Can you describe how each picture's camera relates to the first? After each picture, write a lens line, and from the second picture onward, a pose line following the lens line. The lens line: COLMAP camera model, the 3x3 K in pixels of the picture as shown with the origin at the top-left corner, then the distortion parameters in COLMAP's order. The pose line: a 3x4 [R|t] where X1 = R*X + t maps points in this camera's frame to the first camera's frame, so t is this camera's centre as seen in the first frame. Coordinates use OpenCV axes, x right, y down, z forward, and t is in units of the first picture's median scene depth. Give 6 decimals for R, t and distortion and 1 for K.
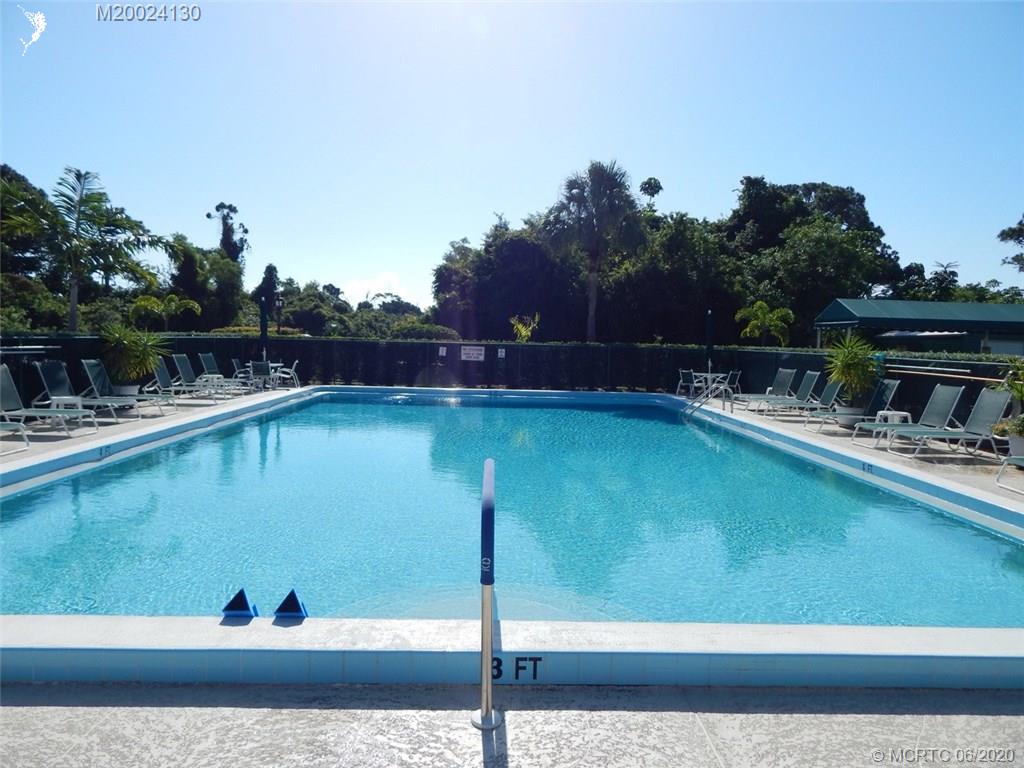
lens RADIAL K [[670.6, 0, 511.8], [0, 670.6, 383.2], [0, 0, 1]] dist [0.005380, -0.000330]
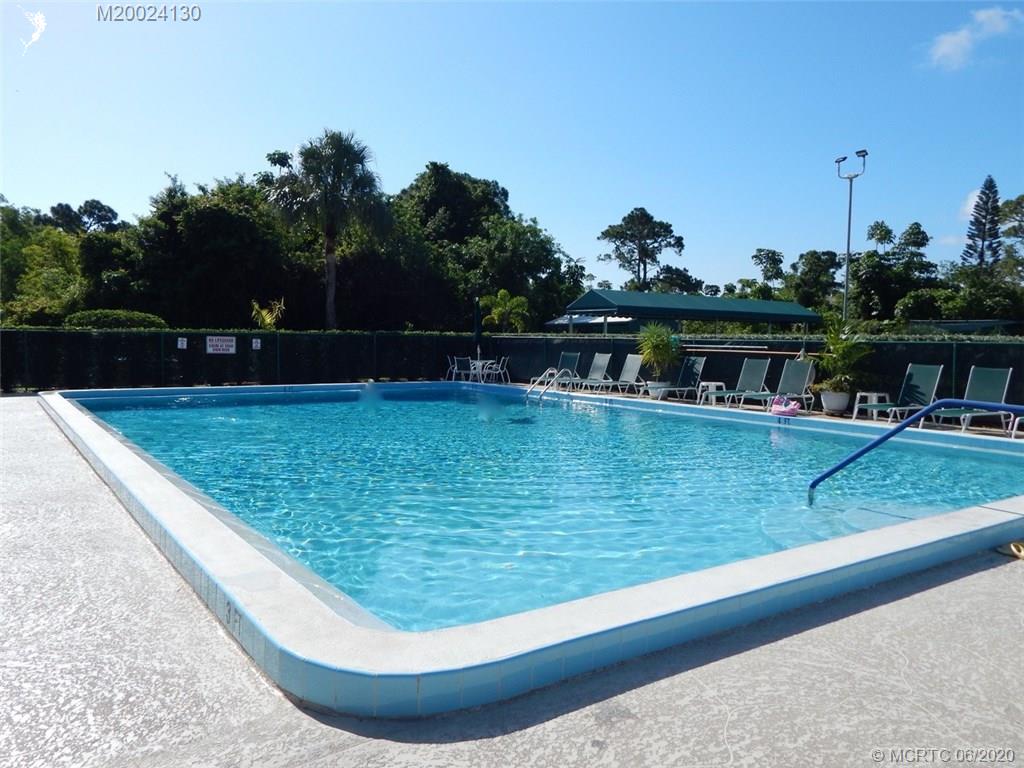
lens RADIAL K [[747.5, 0, 511.7], [0, 747.5, 384.1], [0, 0, 1]] dist [0.001240, -0.005031]
pose [[0.841621, -0.047736, 0.537956, -0.236510], [0.043536, 0.998841, 0.020520, 0.000792], [-0.538312, 0.006150, 0.842723, 0.021528]]
